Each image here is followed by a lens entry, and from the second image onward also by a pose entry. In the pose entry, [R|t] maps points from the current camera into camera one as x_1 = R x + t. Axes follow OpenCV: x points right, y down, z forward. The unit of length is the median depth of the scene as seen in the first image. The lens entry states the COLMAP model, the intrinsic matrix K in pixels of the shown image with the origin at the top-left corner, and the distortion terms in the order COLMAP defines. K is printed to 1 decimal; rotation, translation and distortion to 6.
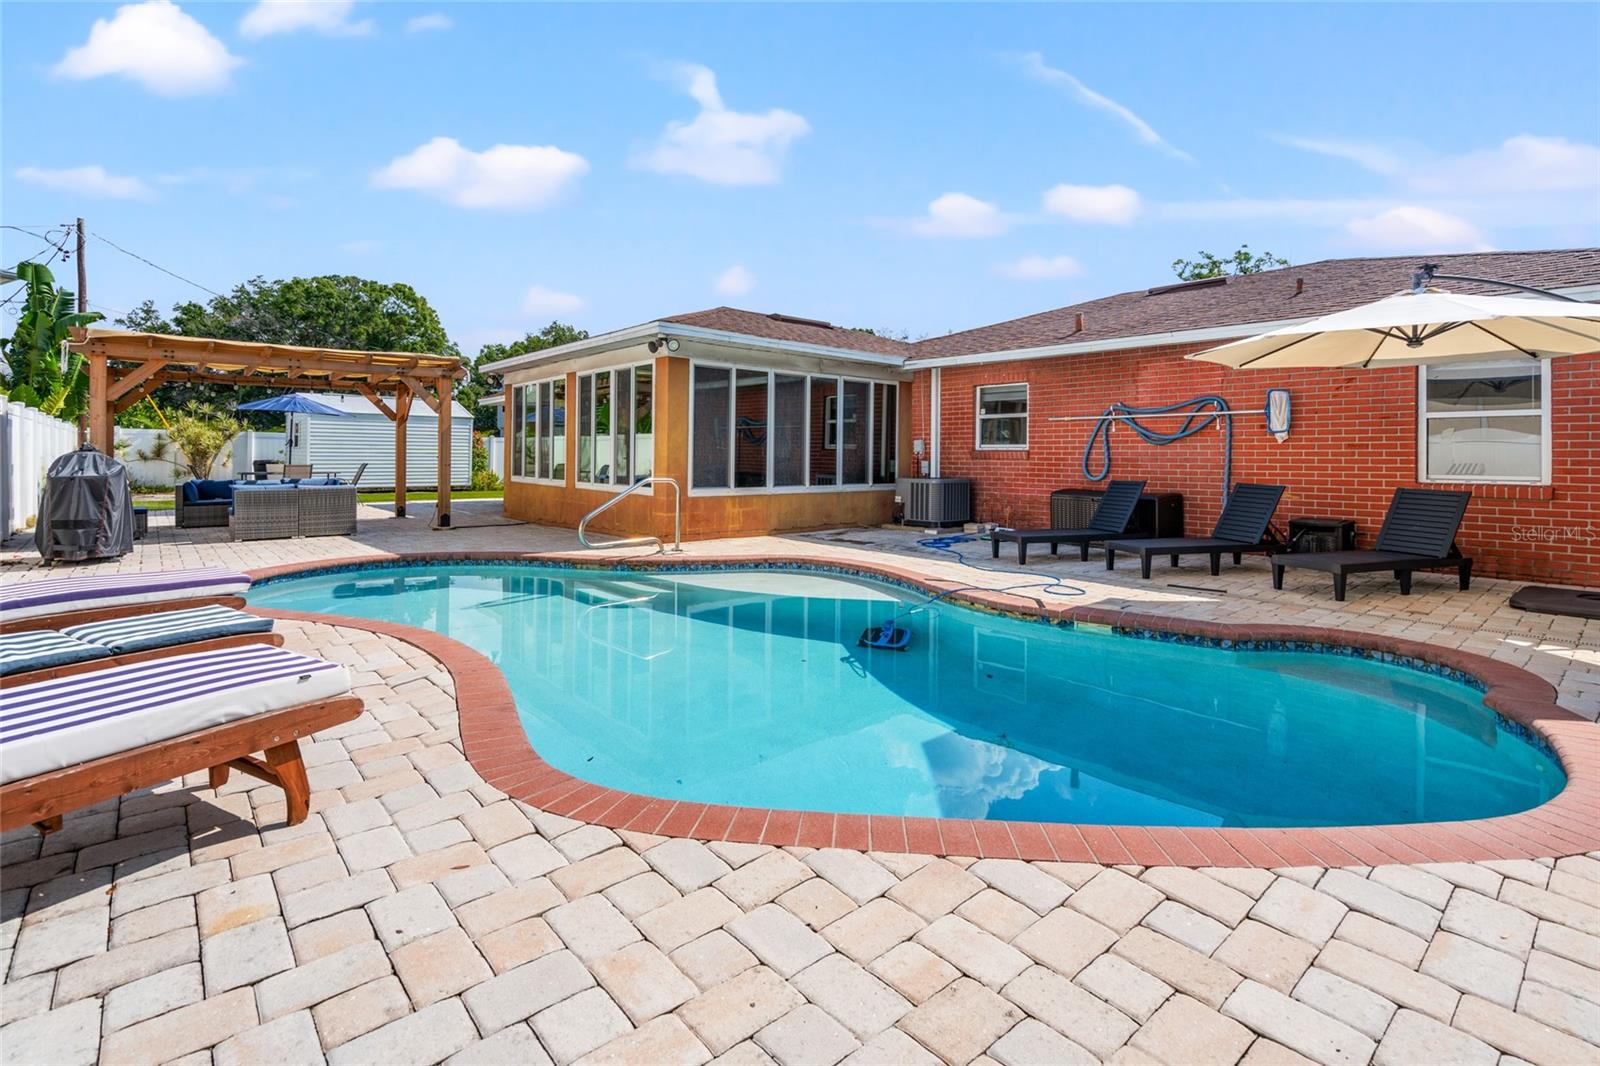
lens RADIAL K [[754.5, 0, 792.6], [0, 754.5, 460.9], [0, 0, 1]] dist [-0.001379, 0.001213]
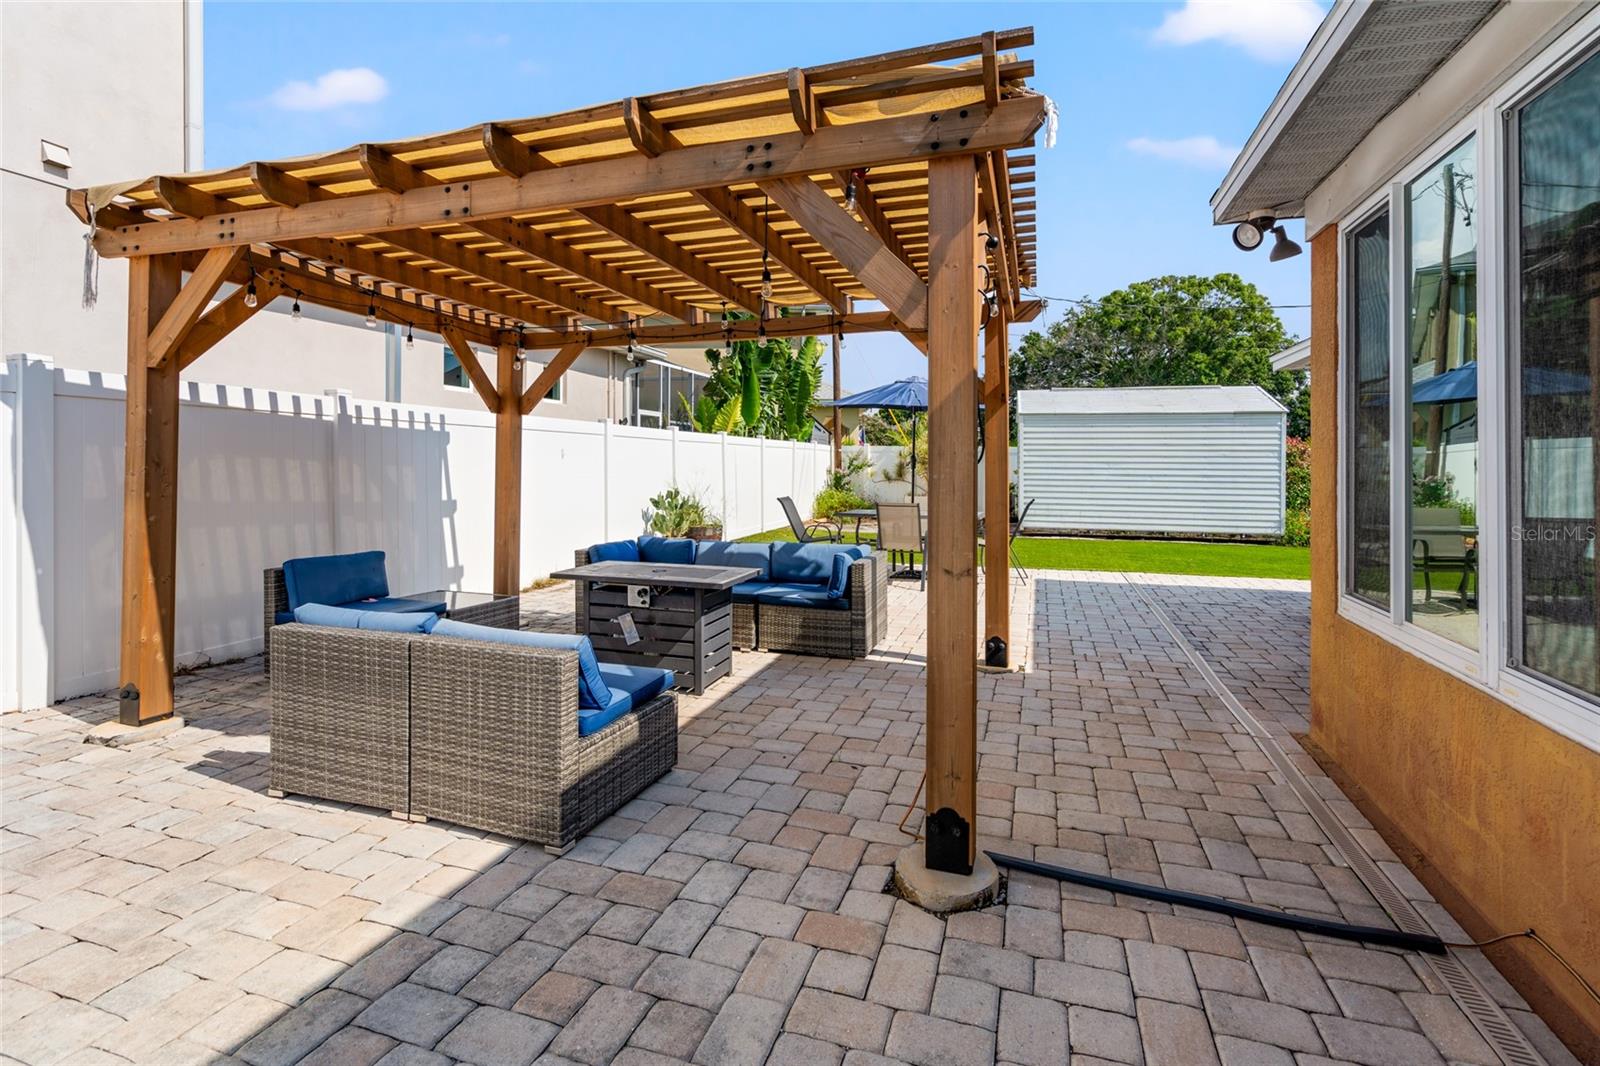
lens RADIAL K [[754.5, 0, 792.6], [0, 754.5, 460.9], [0, 0, 1]] dist [-0.001379, 0.001213]
pose [[0.527343, -0.007987, -0.849615, -0.045145], [-0.006332, 0.999891, -0.013331, -0.003333], [0.849629, 0.012410, 0.527235, 0.124060]]
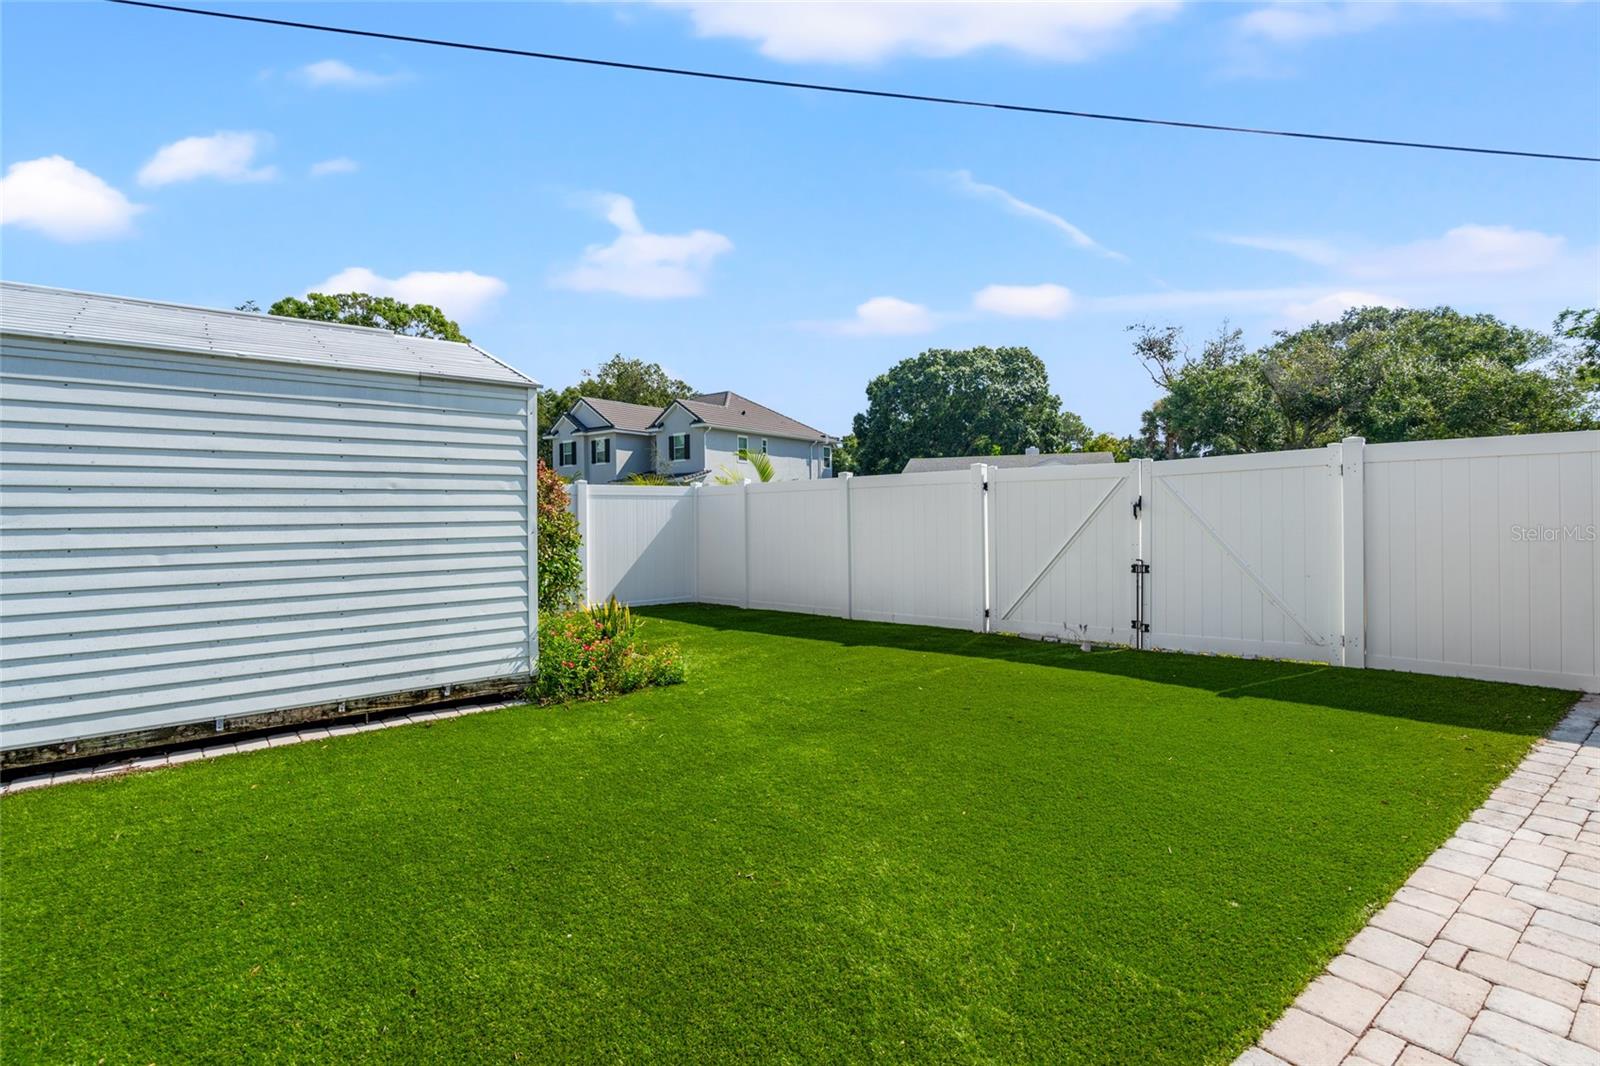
lens RADIAL K [[726.1, 0, 793.9], [0, 726.1, 515.2], [0, 0, 1]] dist [0.003580, 0.000667]
pose [[0.999091, -0.023236, -0.035744, -0.119636], [0.023117, 0.999726, -0.003745, -0.004214], [0.035821, 0.002915, 0.999354, 0.270161]]
